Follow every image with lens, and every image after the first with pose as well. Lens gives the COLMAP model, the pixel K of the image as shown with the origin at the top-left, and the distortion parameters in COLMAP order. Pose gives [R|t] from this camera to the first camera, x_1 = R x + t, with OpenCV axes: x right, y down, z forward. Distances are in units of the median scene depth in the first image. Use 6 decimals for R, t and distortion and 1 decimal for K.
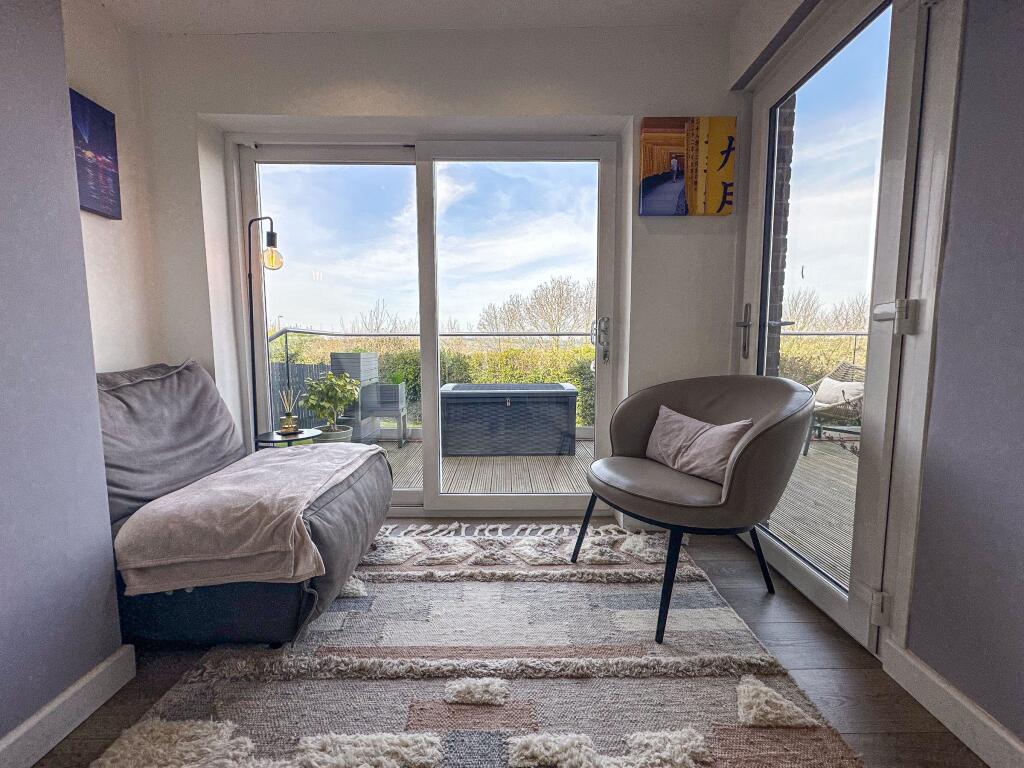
lens RADIAL K [[412.1, 0, 510.7], [0, 412.1, 383.2], [0, 0, 1]] dist [-0.001740, 0.000124]
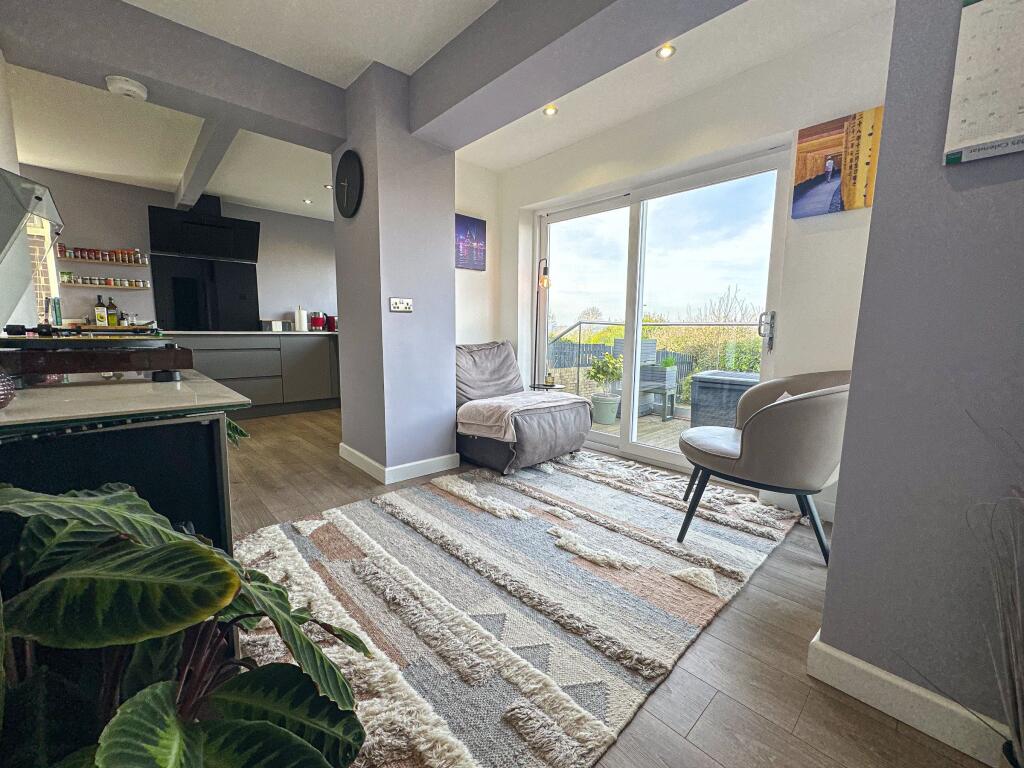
lens RADIAL K [[425.2, 0, 512.0], [0, 425.2, 384.0], [0, 0, 1]] dist [-0.000944, -0.000062]
pose [[0.678099, 0.101310, -0.727954, 0.782044], [-0.080256, 0.994738, 0.063679, 0.021497], [0.730575, 0.015242, 0.682662, -0.363777]]
